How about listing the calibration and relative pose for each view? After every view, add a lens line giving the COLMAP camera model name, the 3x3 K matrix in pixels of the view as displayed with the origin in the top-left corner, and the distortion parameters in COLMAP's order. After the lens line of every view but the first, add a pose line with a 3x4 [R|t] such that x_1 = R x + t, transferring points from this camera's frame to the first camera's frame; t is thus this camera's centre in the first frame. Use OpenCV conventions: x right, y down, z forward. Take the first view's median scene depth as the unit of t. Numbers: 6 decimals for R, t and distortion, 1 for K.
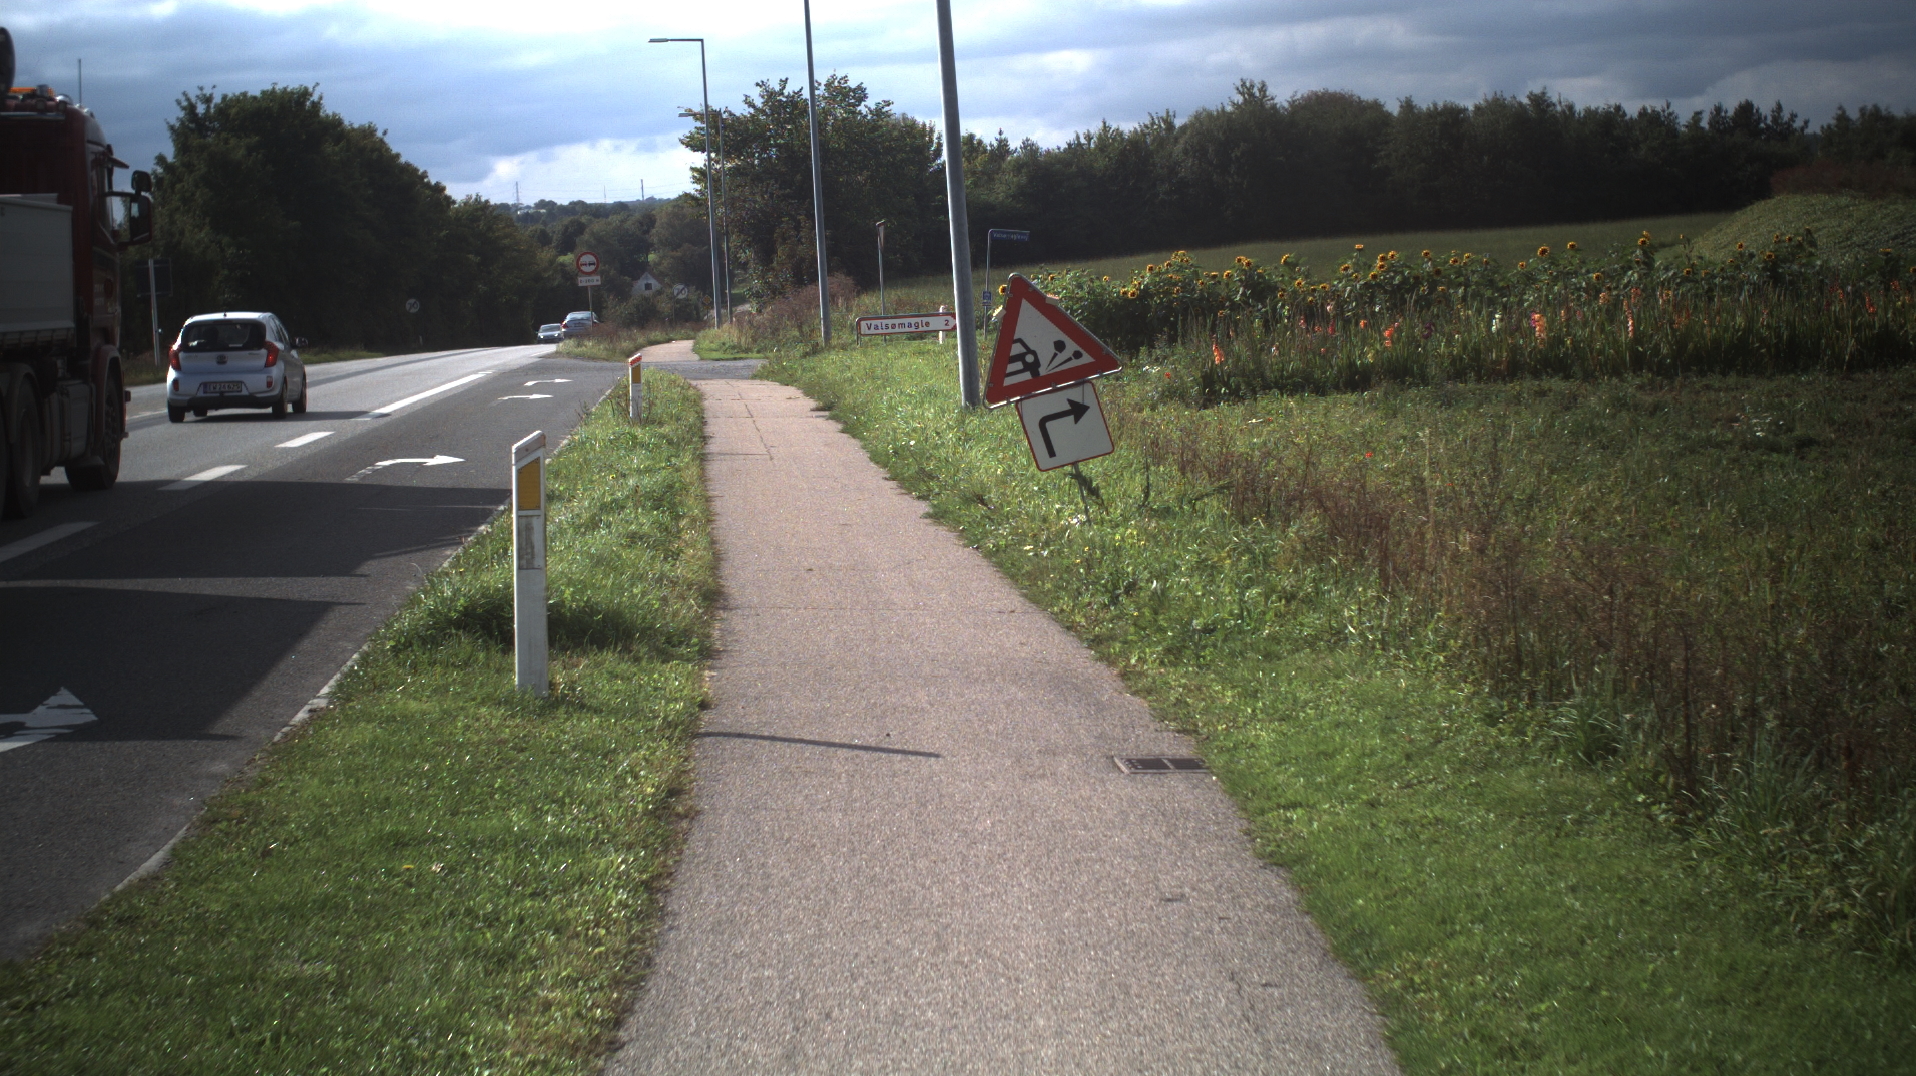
lens RADIAL K [[3935.2, 0, 958.0], [0, 3935.2, 538.0], [0, 0, 1]] dist [-0.269689, 0.254873]
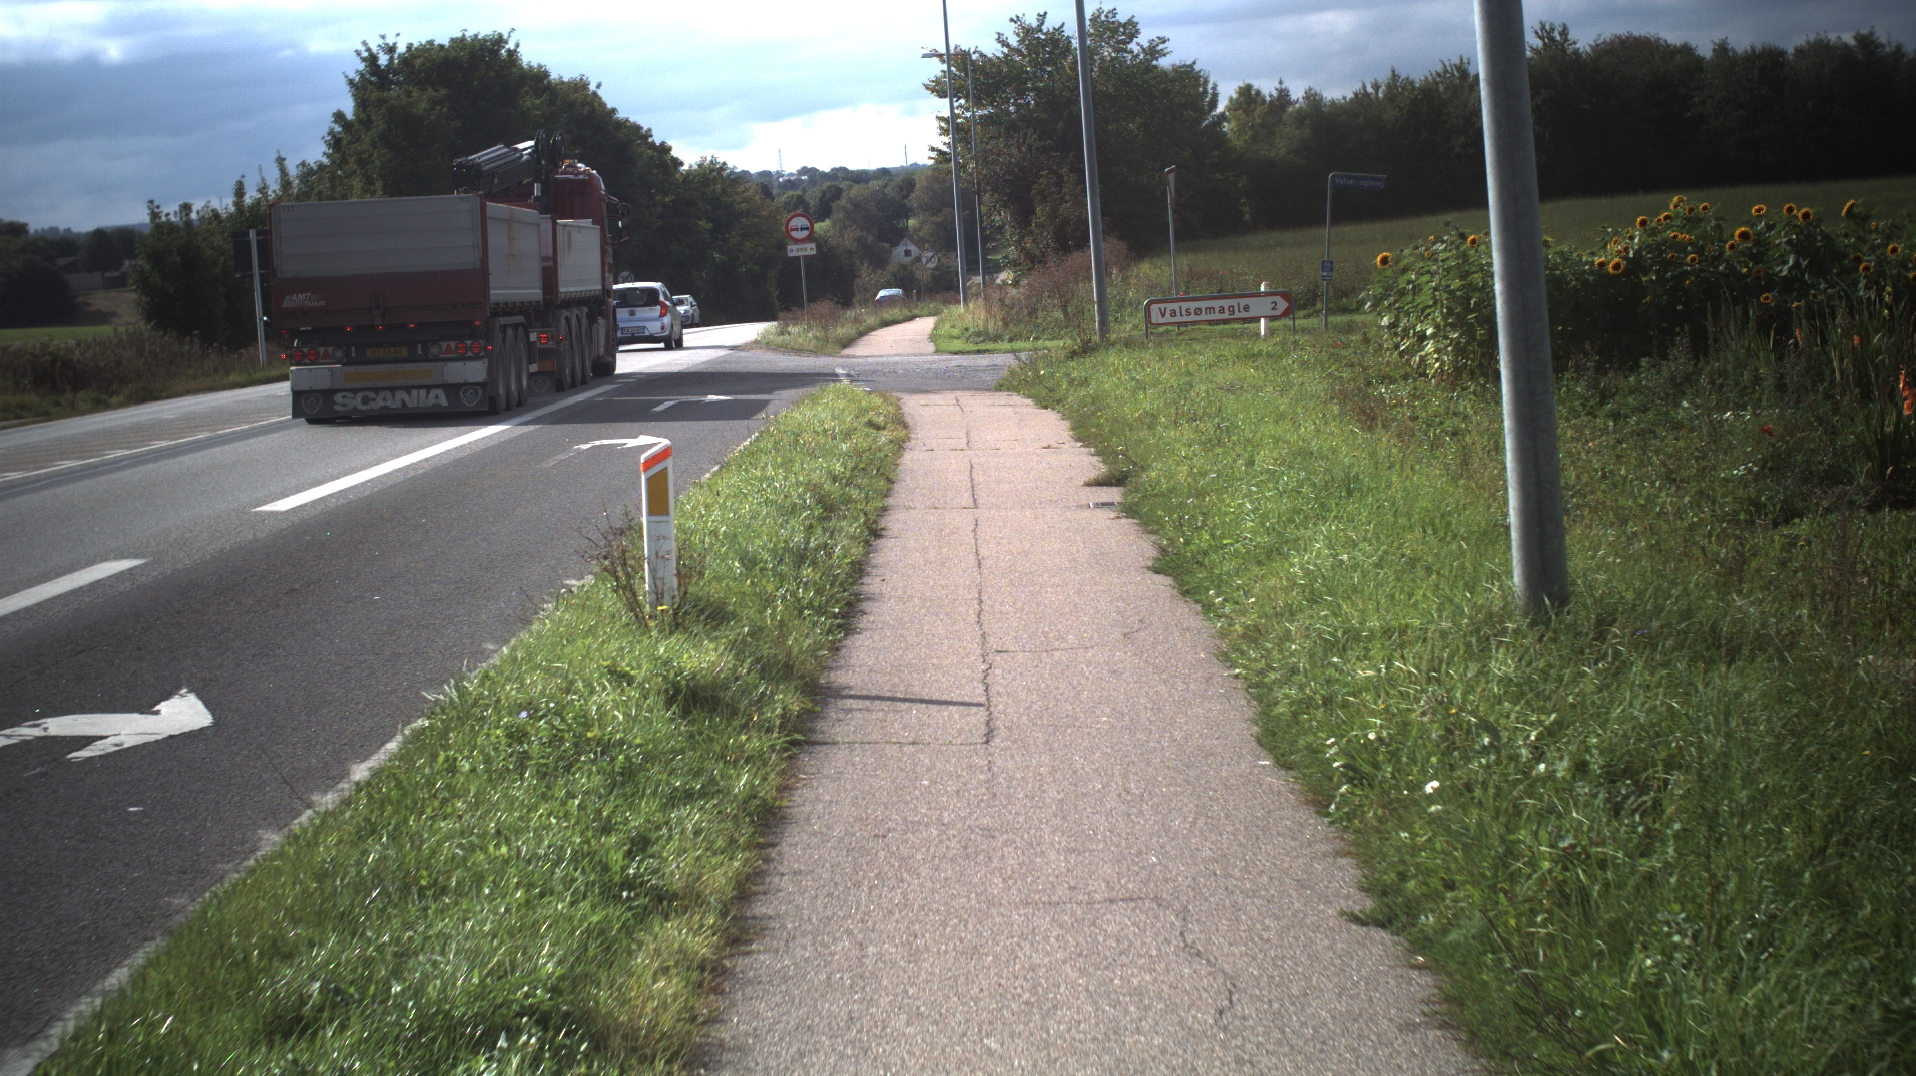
lens RADIAL K [[3332.5, 0, 958.0], [0, 3332.5, 538.0], [0, 0, 1]] dist [-0.216765, 0.154805]
pose [[0.997329, -0.006745, -0.072728, -0.010615], [0.008399, 0.999712, 0.022460, -0.017851], [0.072555, -0.023010, 0.997099, 0.266002]]
